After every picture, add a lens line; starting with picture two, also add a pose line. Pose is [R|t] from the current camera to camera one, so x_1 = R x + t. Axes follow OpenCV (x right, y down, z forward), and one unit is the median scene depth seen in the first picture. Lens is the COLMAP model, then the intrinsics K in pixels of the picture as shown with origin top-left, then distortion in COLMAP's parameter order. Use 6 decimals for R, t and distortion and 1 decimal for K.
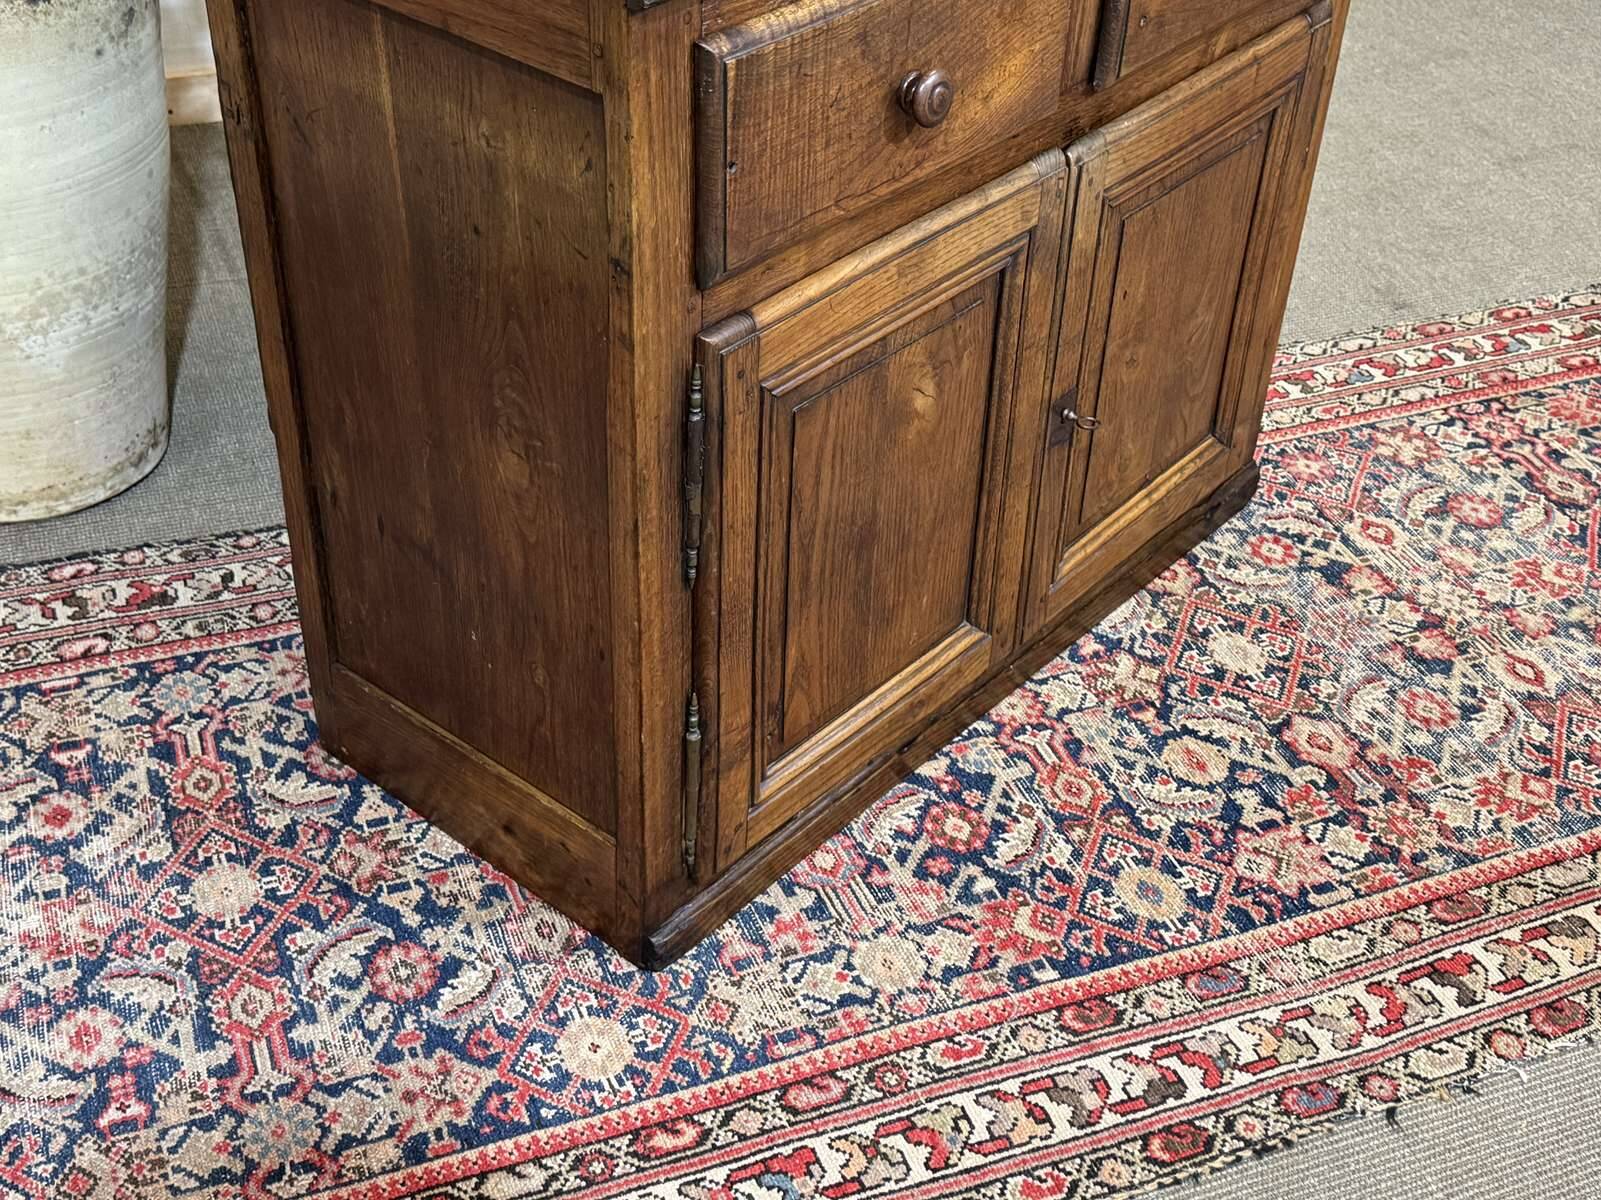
lens RADIAL K [[2009.7, 0, 806.9], [0, 2009.7, 598.3], [0, 0, 1]] dist [0.216036, -0.514835]
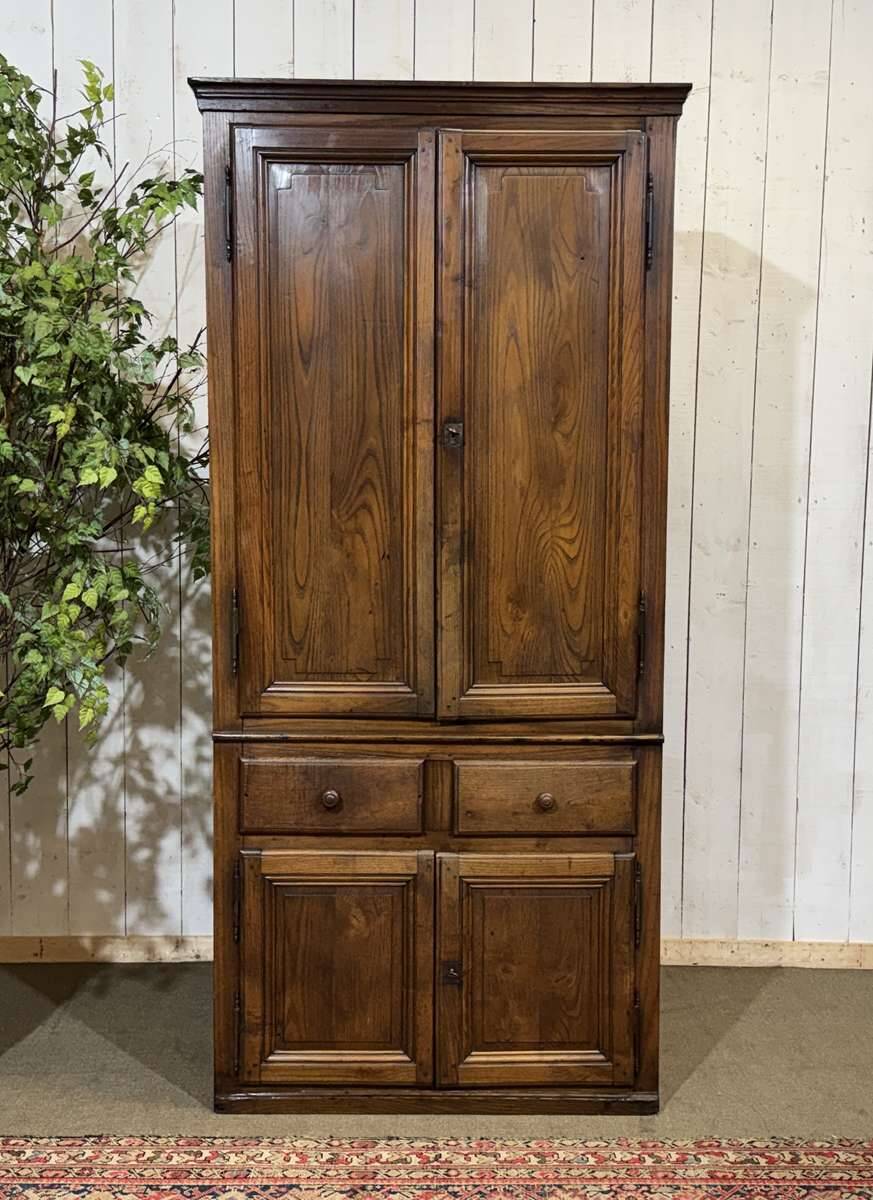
lens RADIAL K [[1401.4, 0, 456.2], [0, 1401.4, 606.6], [0, 0, 1]] dist [0.169066, -0.347791]
pose [[0.655986, 0.039316, -0.753748, 1.445911], [-0.442140, 0.829378, -0.341533, 0.129044], [0.611714, 0.557303, 0.561444, -0.207777]]
